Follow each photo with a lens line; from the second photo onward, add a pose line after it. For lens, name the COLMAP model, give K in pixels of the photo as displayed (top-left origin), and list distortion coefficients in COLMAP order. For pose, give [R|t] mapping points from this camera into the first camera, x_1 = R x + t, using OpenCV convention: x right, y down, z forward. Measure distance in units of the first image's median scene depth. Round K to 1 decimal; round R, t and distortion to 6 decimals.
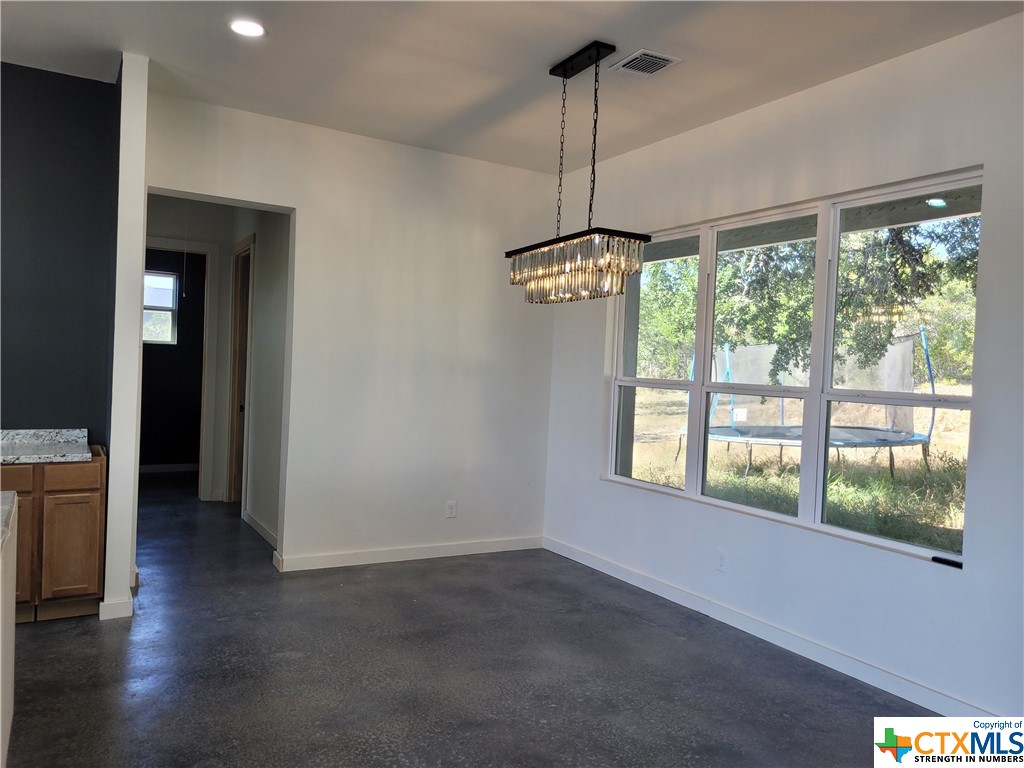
lens RADIAL K [[768.1, 0, 526.0], [0, 768.1, 381.3], [0, 0, 1]] dist [0.032019, -0.002367]
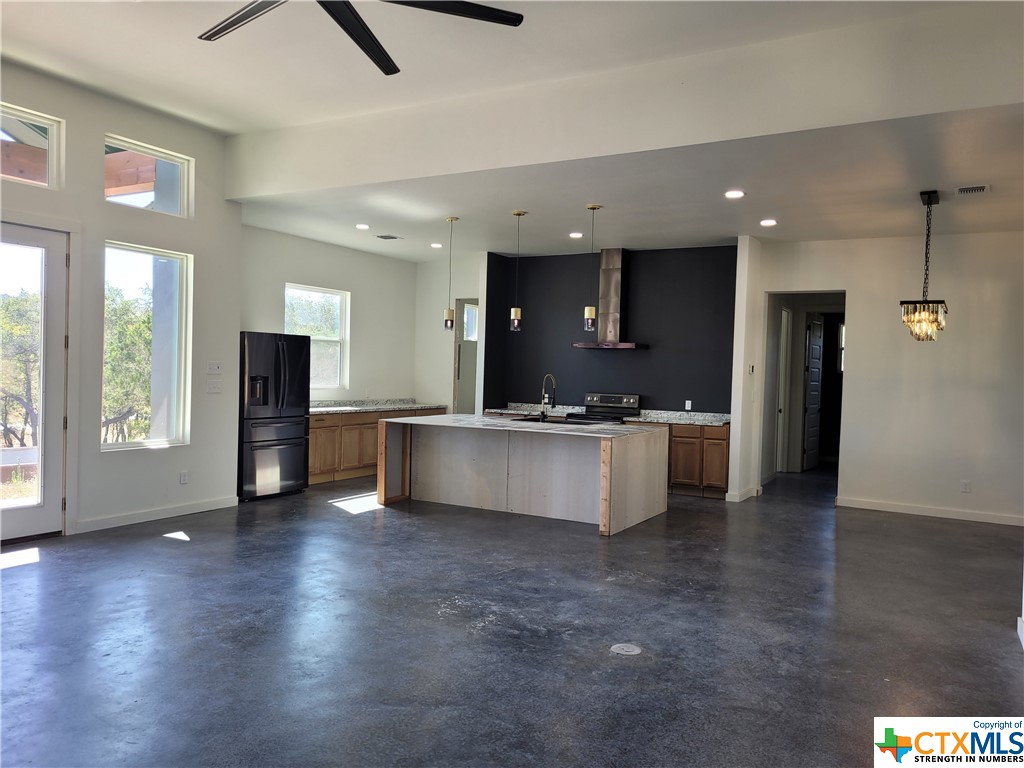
lens RADIAL K [[776.8, 0, 516.3], [0, 776.8, 386.2], [0, 0, 1]] dist [0.057655, -0.036648]
pose [[0.490883, -0.009347, -0.871175, 0.643958], [-0.024628, 0.999394, -0.024600, 0.035819], [0.870877, 0.033531, 0.490355, -0.350370]]
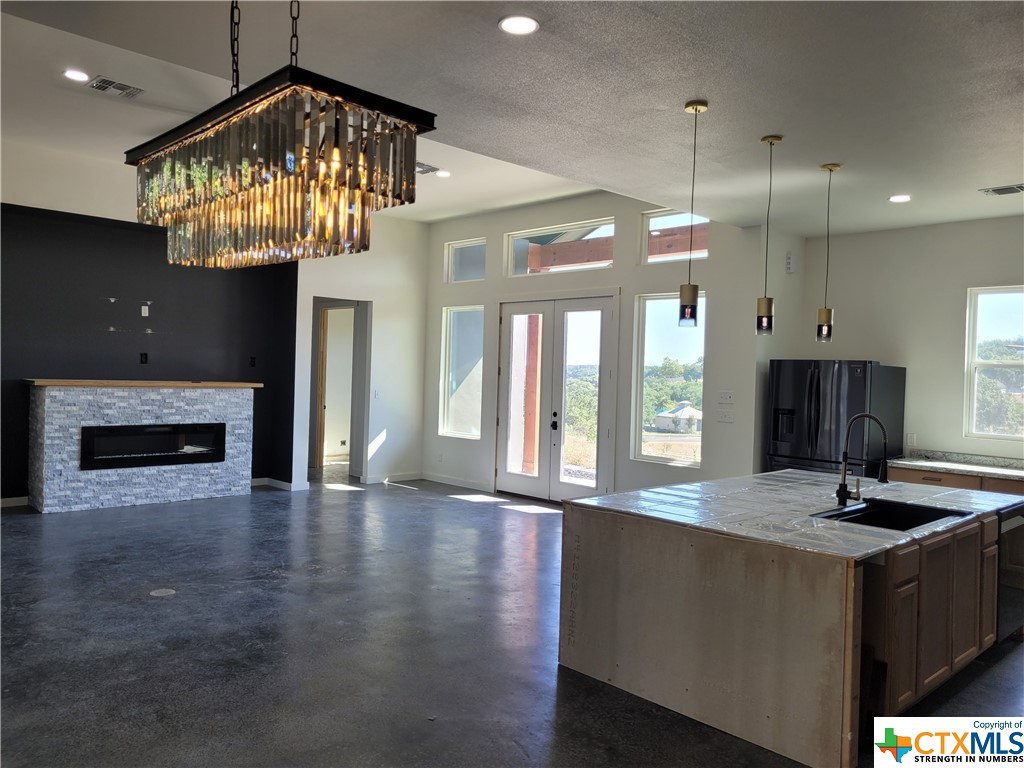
lens RADIAL K [[771.8, 0, 512.0], [0, 771.8, 384.0], [0, 0, 1]] dist [0.004504, -0.000782]
pose [[-0.972344, -0.069045, -0.223114, 0.002045], [-0.076823, 0.996696, 0.026365, -0.032510], [0.220556, 0.042776, -0.974436, 0.850514]]
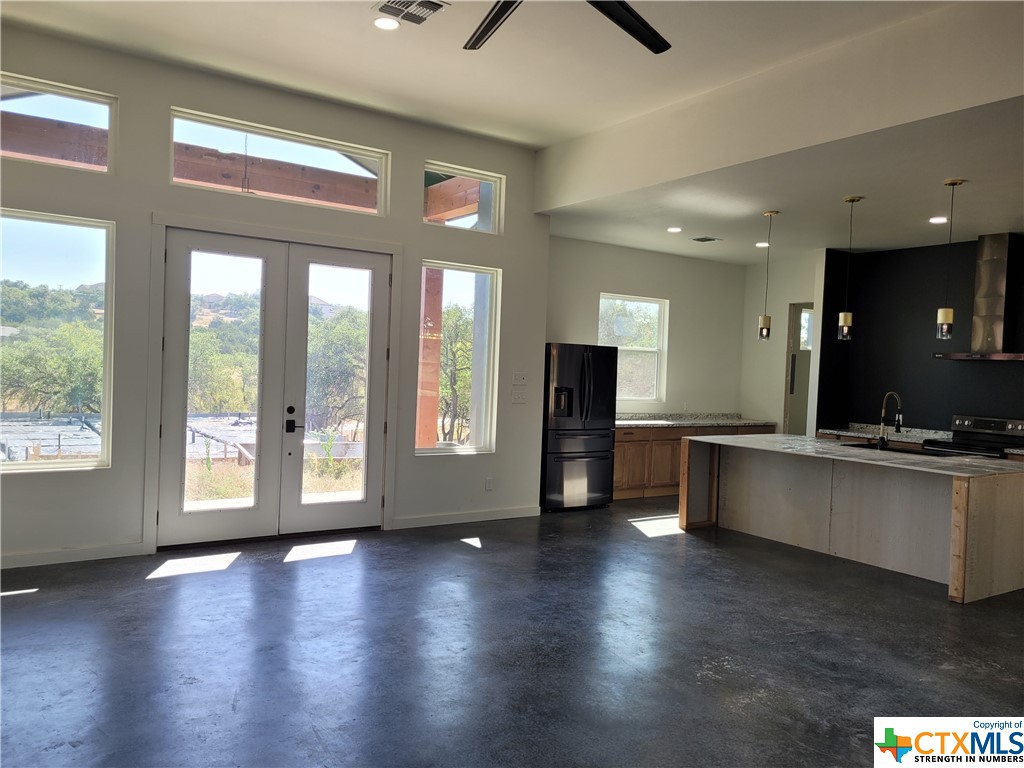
lens RADIAL K [[776.8, 0, 516.3], [0, 776.8, 386.2], [0, 0, 1]] dist [0.057655, -0.036648]
pose [[0.058282, -0.013194, -0.998213, 0.588478], [-0.056840, 0.998247, -0.016513, 0.022492], [0.996681, 0.057701, 0.057430, -0.247431]]
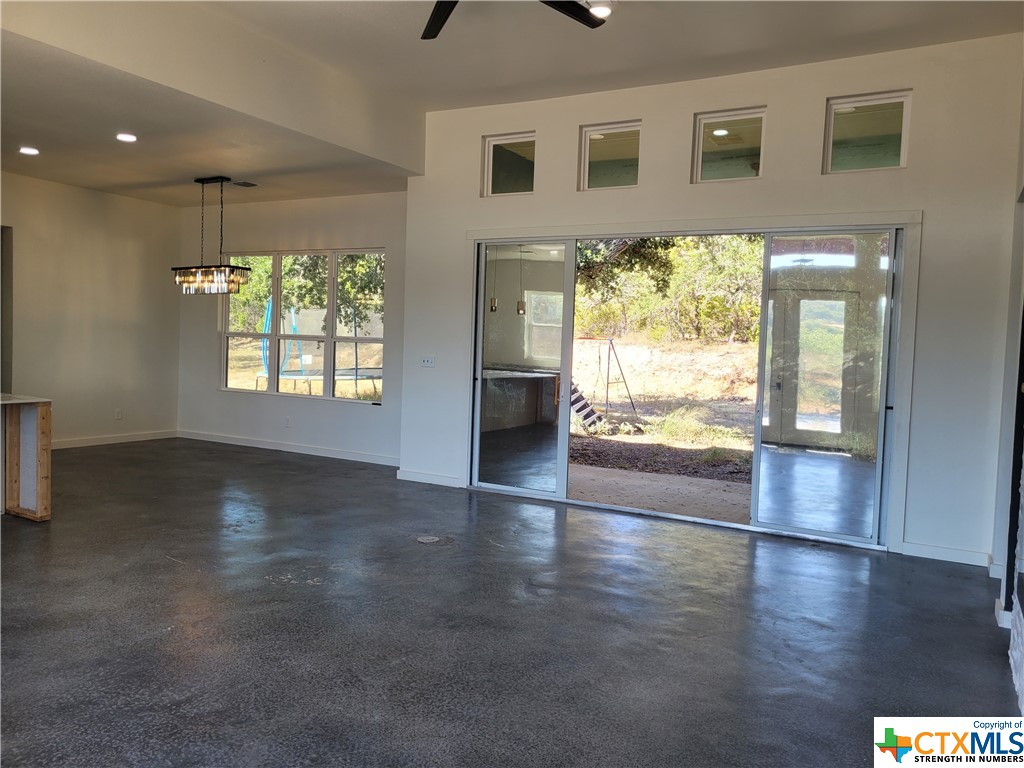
lens RADIAL K [[783.1, 0, 510.6], [0, 783.1, 376.6], [0, 0, 1]] dist [0.045660, -0.041793]
pose [[0.867177, -0.034696, 0.496789, -0.175798], [0.010315, 0.998607, 0.051738, 0.009048], [-0.497893, -0.039741, 0.866328, -0.726684]]
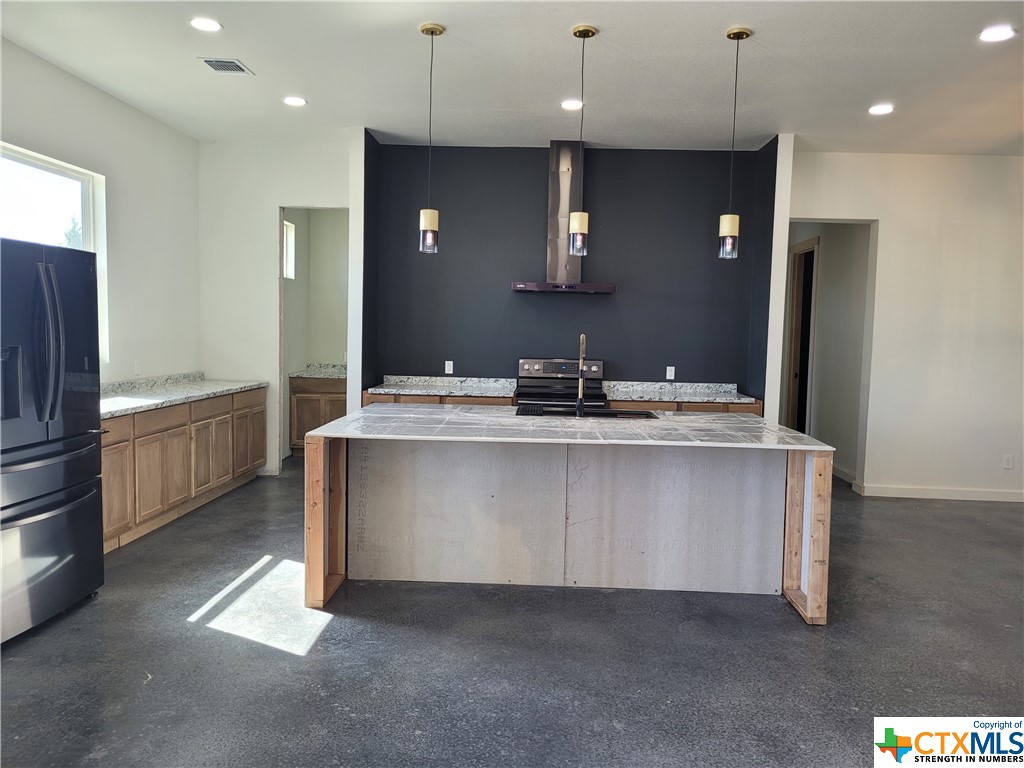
lens RADIAL K [[768.1, 0, 526.0], [0, 768.1, 381.3], [0, 0, 1]] dist [0.032019, -0.002367]
pose [[0.842961, 0.015679, -0.537746, -0.070515], [0.000385, 0.999557, 0.029748, 0.007845], [0.537975, -0.025283, 0.842582, -0.332431]]
